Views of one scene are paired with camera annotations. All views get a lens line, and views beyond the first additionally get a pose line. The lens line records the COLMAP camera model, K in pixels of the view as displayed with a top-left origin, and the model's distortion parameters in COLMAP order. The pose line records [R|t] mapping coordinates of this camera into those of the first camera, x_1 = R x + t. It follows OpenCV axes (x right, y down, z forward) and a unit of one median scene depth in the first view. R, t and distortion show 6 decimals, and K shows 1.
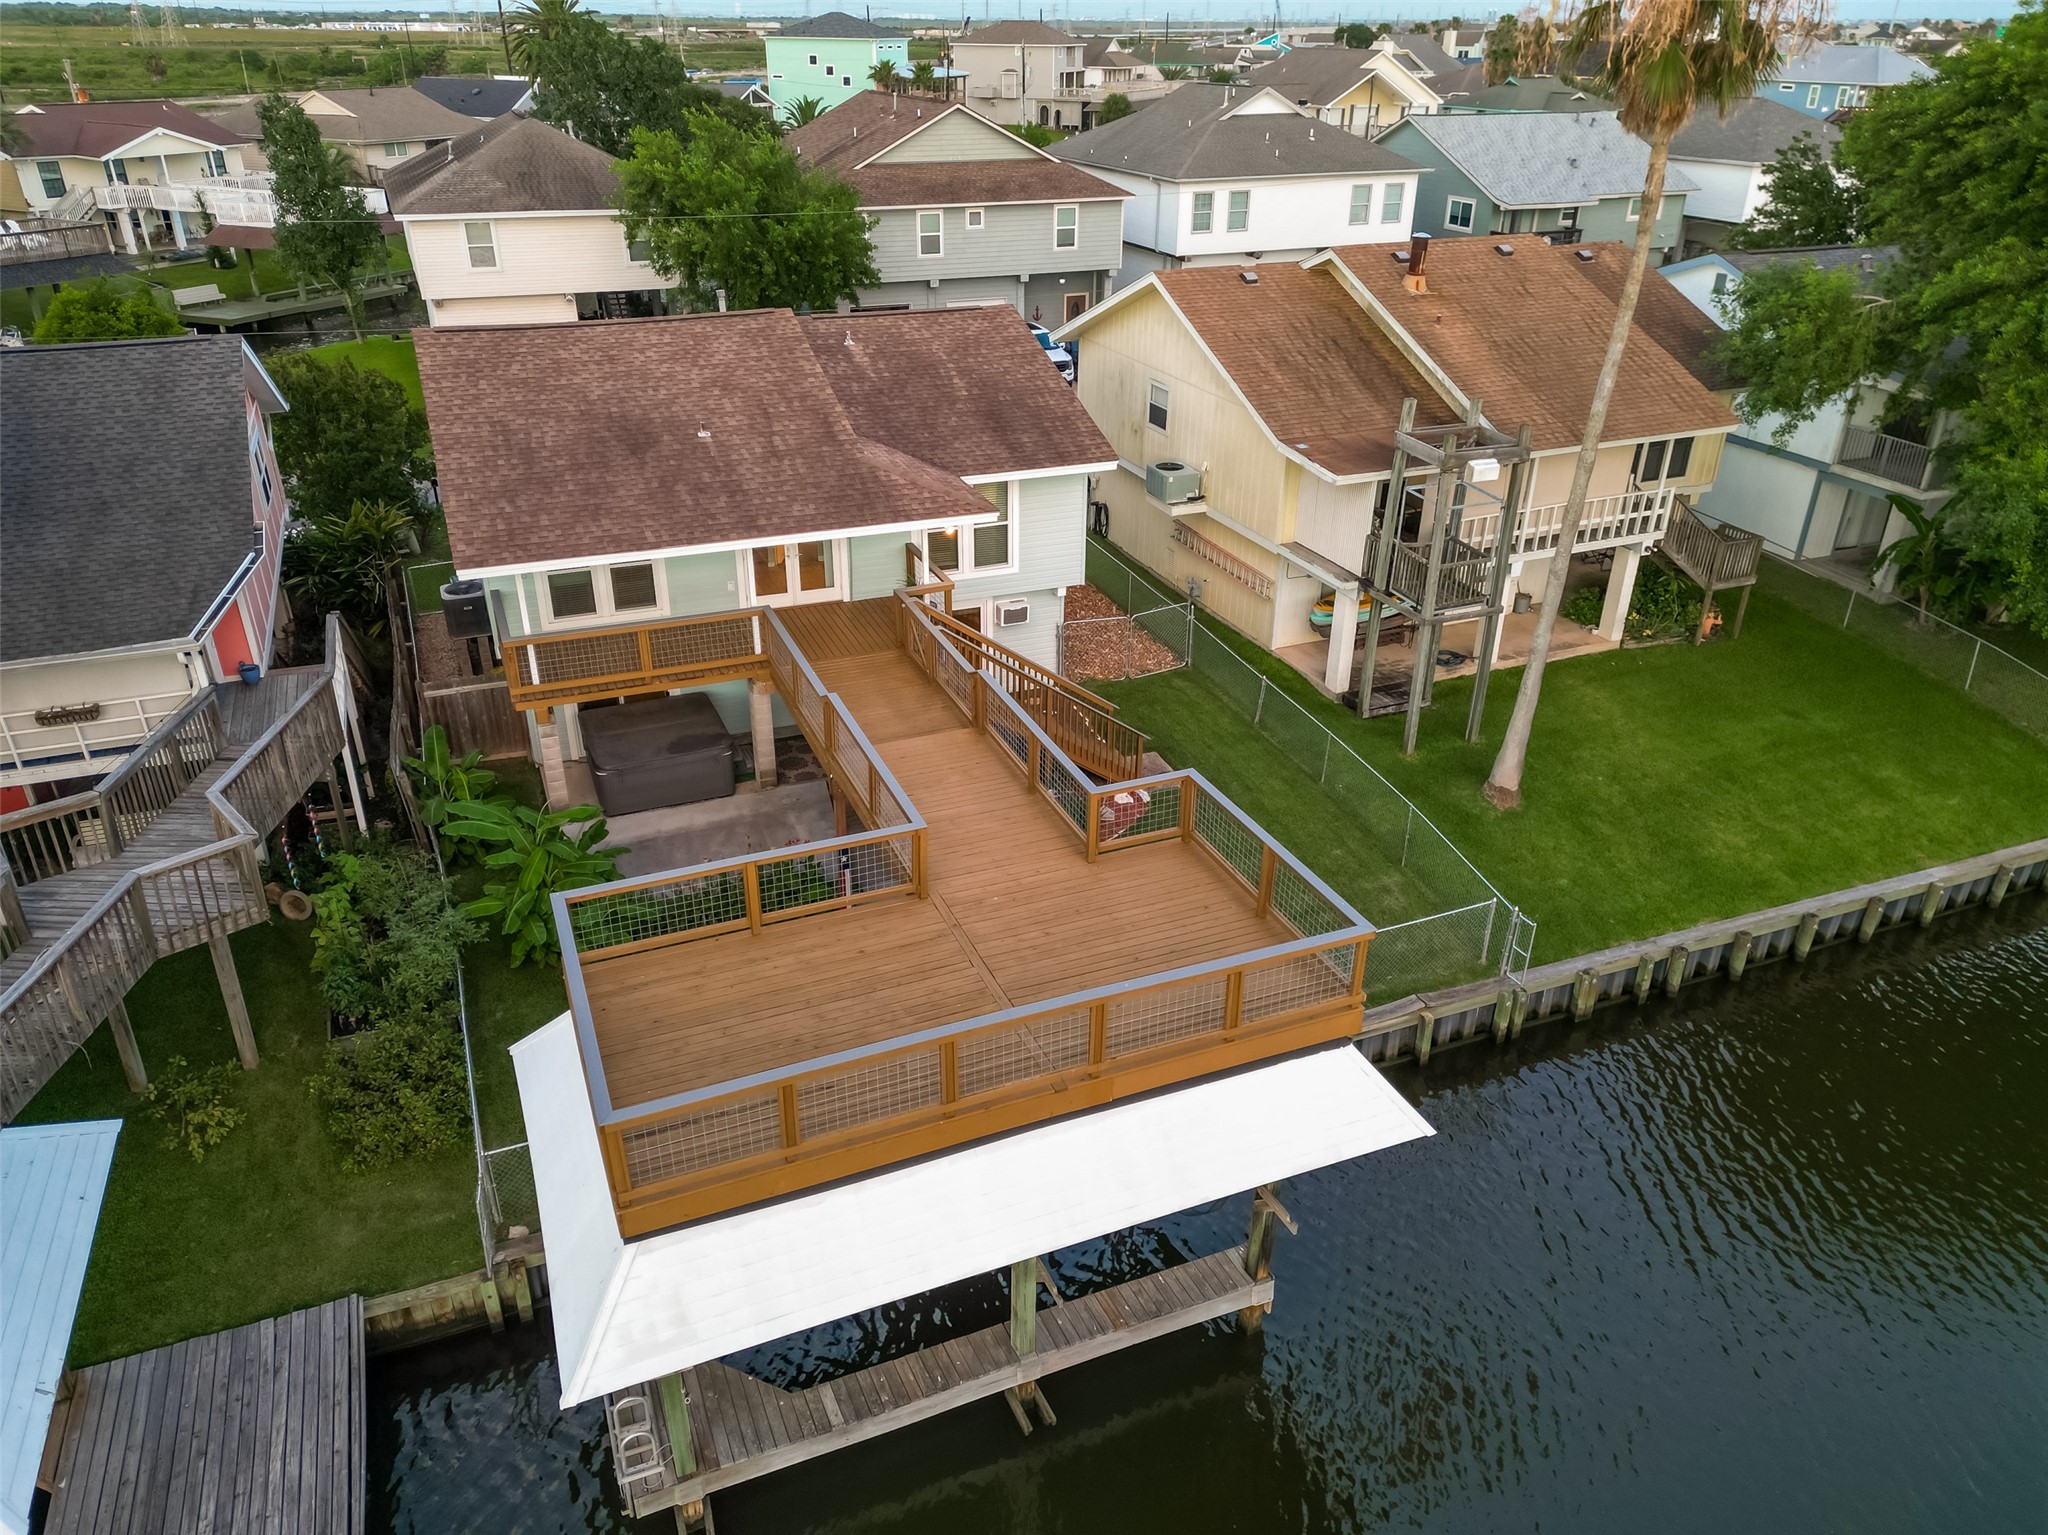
lens RADIAL K [[1451.0, 0, 1023.8], [0, 1451.0, 763.4], [0, 0, 1]] dist [0.001531, 0.001596]
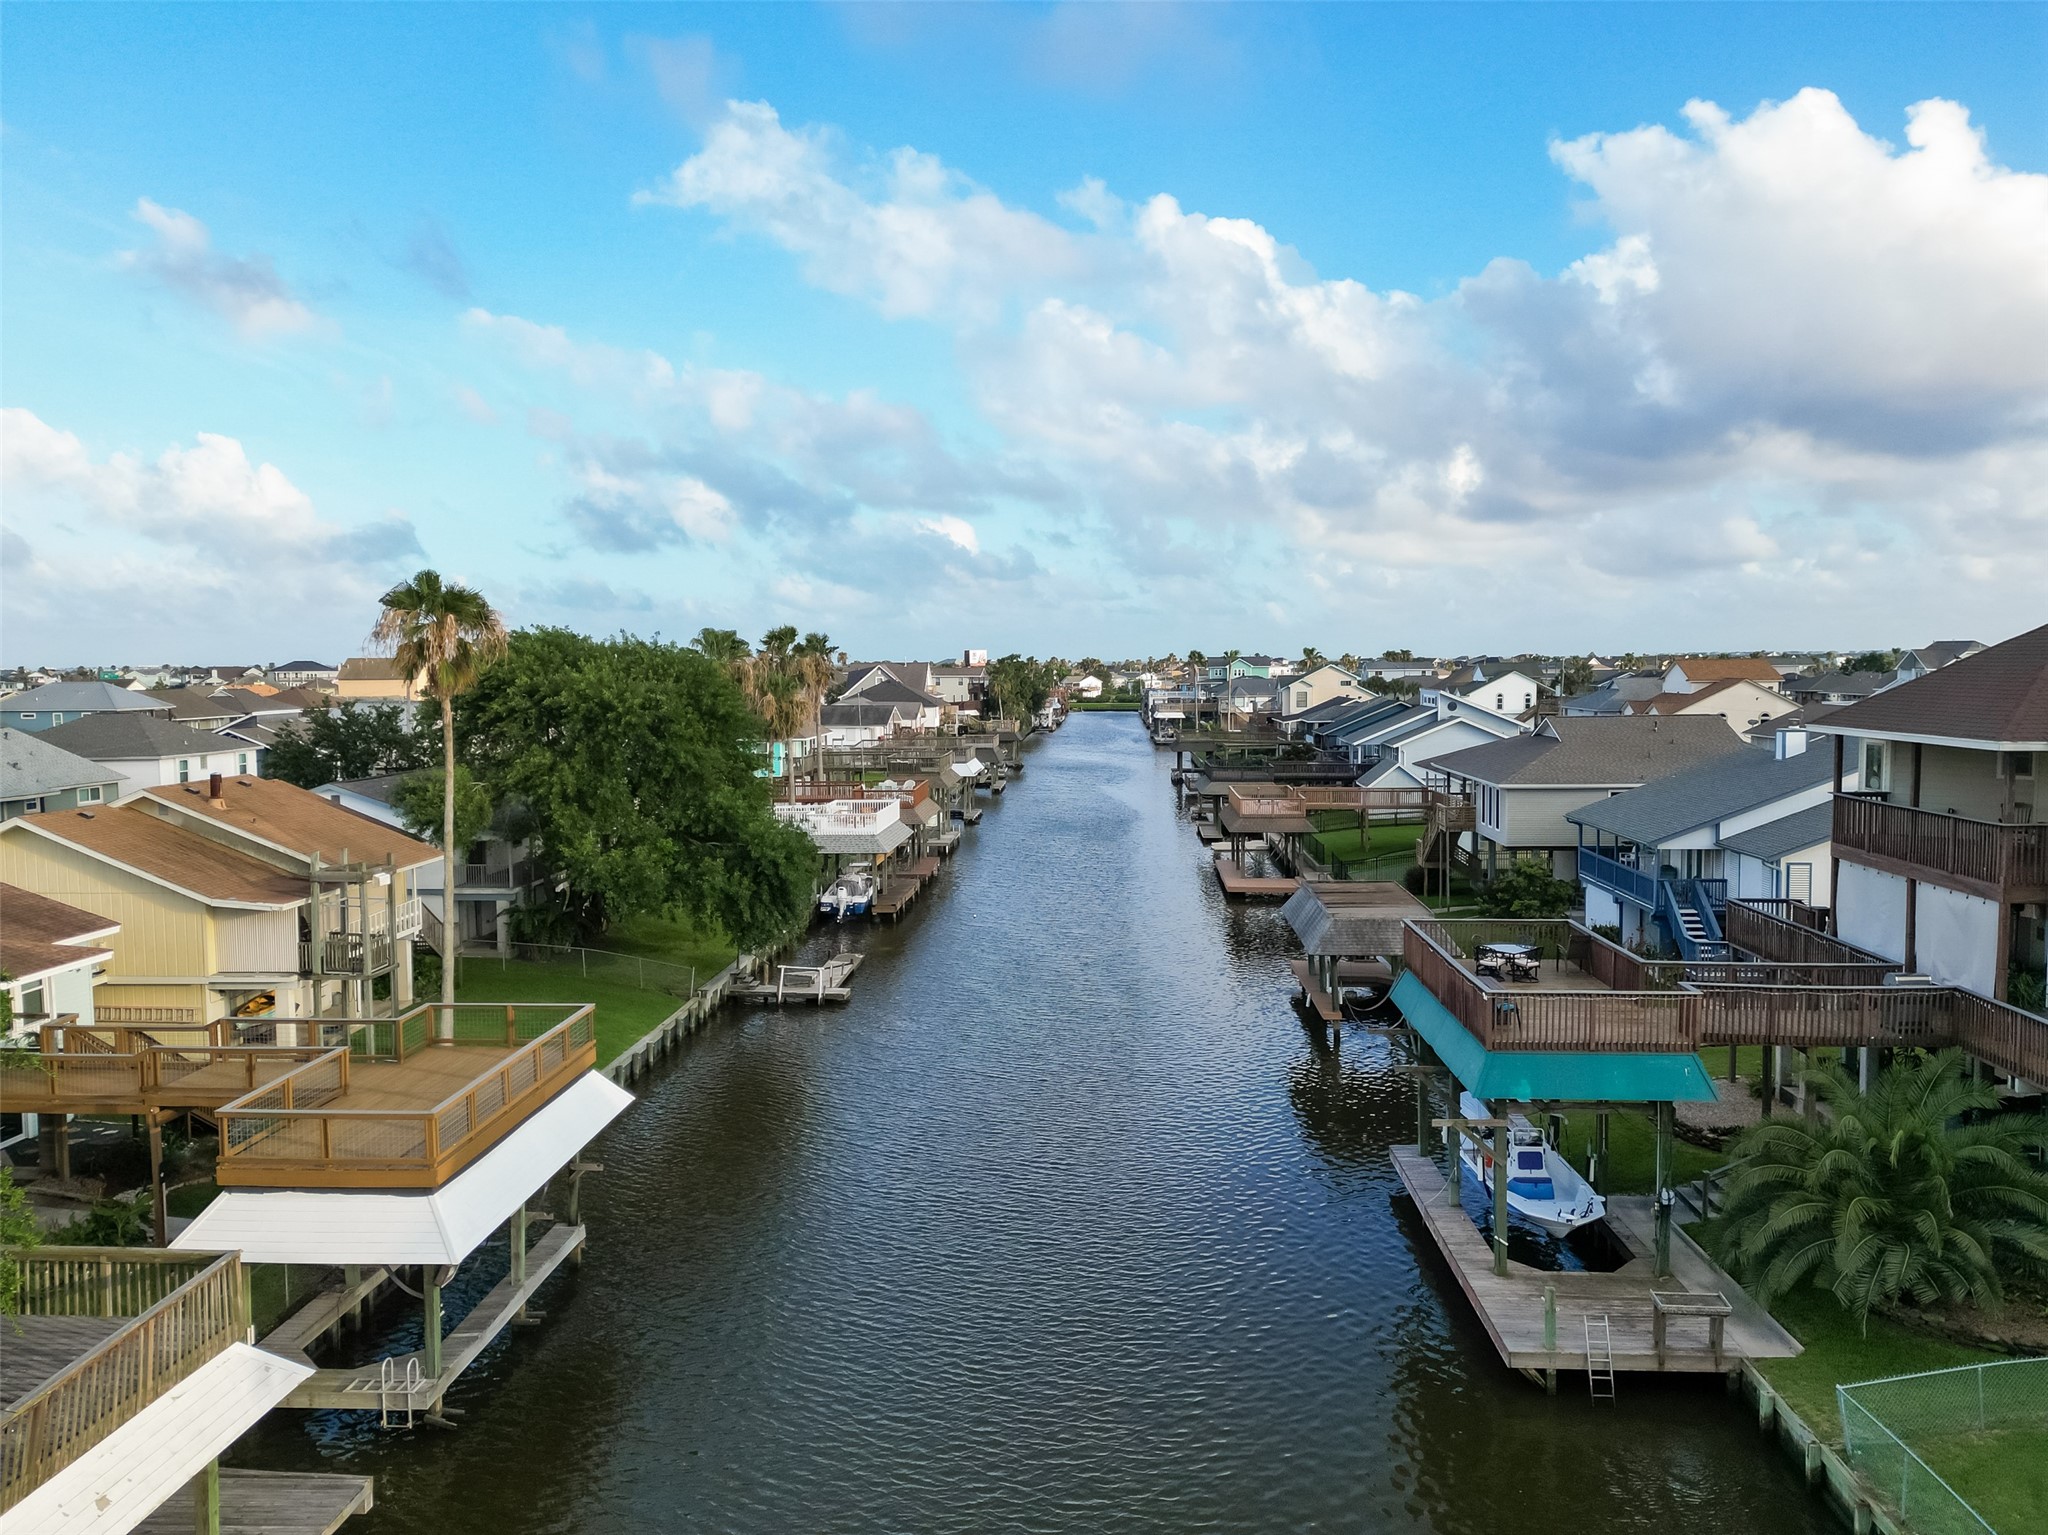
lens RADIAL K [[1451.0, 0, 1023.8], [0, 1451.0, 763.4], [0, 0, 1]] dist [0.001531, 0.001596]
pose [[0.421886, -0.057462, 0.904826, -1.225868], [0.413992, 0.900084, -0.135867, 0.297652], [-0.806612, 0.431912, 0.403522, -0.484616]]
